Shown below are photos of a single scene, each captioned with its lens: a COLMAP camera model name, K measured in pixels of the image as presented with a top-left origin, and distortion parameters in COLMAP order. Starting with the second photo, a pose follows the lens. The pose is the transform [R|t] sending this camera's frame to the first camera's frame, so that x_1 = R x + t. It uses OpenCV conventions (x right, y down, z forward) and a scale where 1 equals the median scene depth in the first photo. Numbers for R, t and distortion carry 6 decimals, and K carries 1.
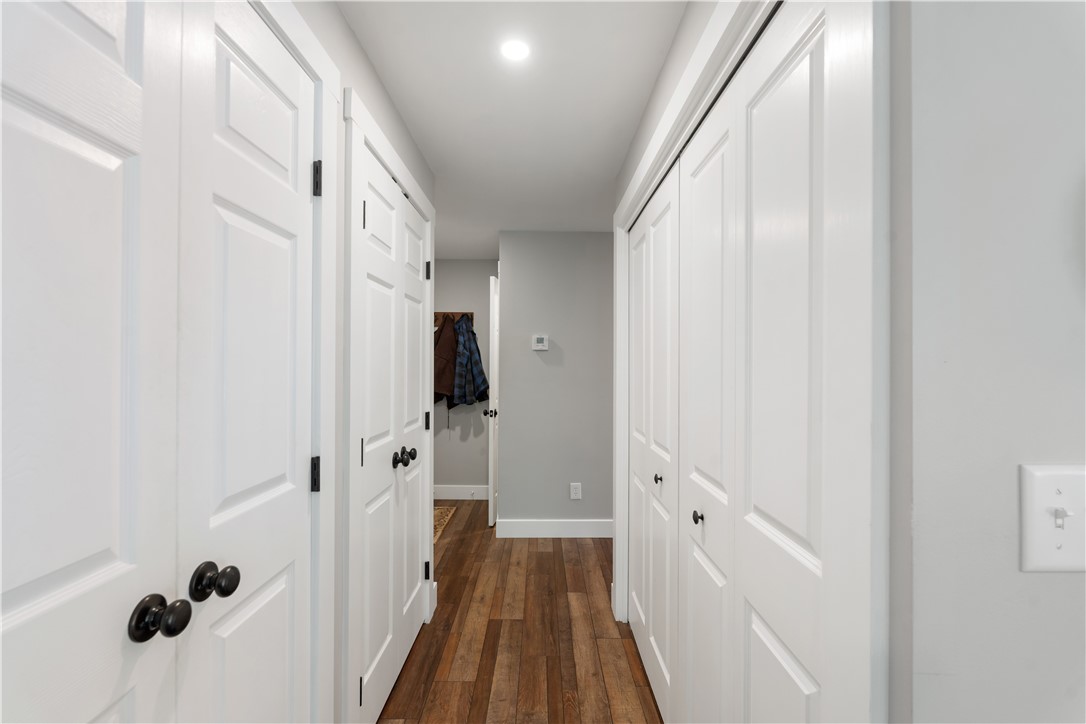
lens RADIAL K [[483.7, 0, 542.3], [0, 483.7, 360.8], [0, 0, 1]] dist [-0.001995, 0.000152]
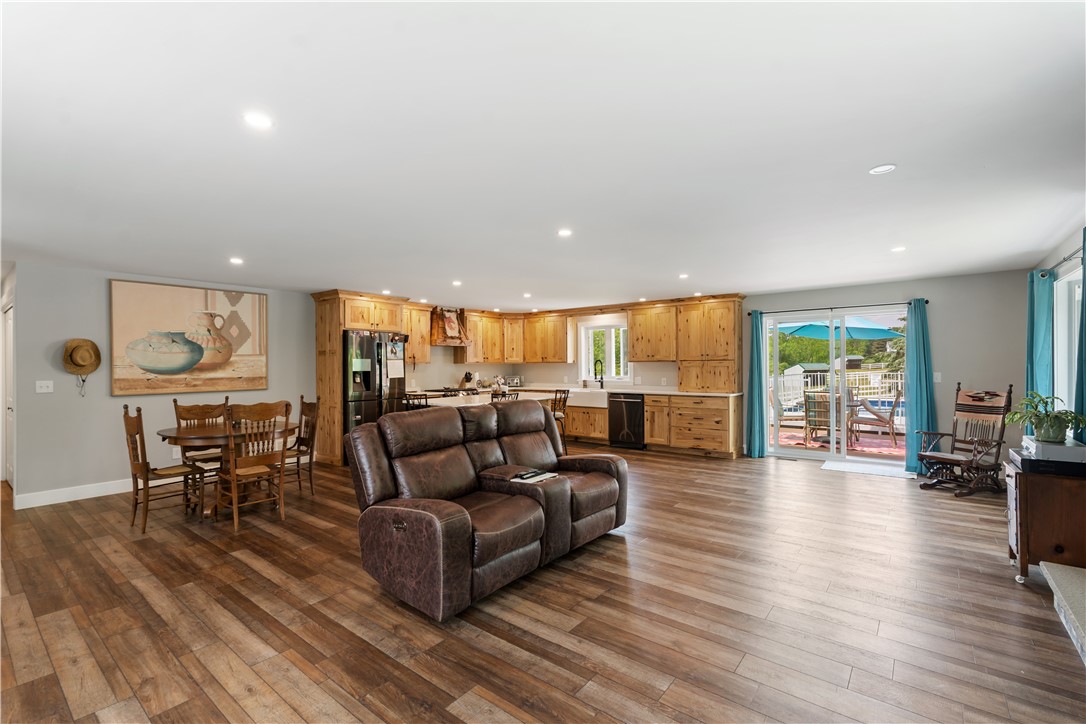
lens RADIAL K [[483.7, 0, 545.2], [0, 483.7, 362.3], [0, 0, 1]] dist [-0.001995, 0.000152]
pose [[0.624503, -0.008011, 0.780981, -0.009149], [0.008244, 0.999959, 0.003665, -0.011419], [-0.780979, 0.004150, 0.624543, -1.571508]]
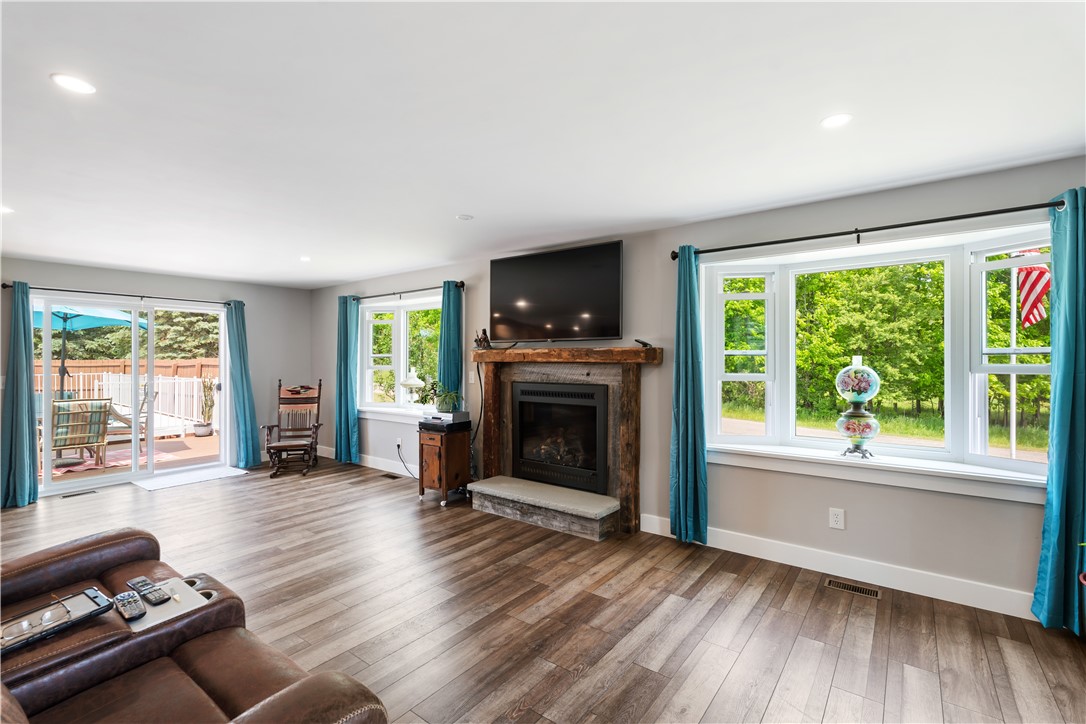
lens RADIAL K [[483.7, 0, 547.1], [0, 483.7, 358.6], [0, 0, 1]] dist [-0.001995, 0.000152]
pose [[-0.794641, -0.003008, 0.607072, 0.136592], [-0.006485, 0.999973, -0.003534, -0.007928], [-0.607045, -0.006745, -0.794639, -0.920869]]
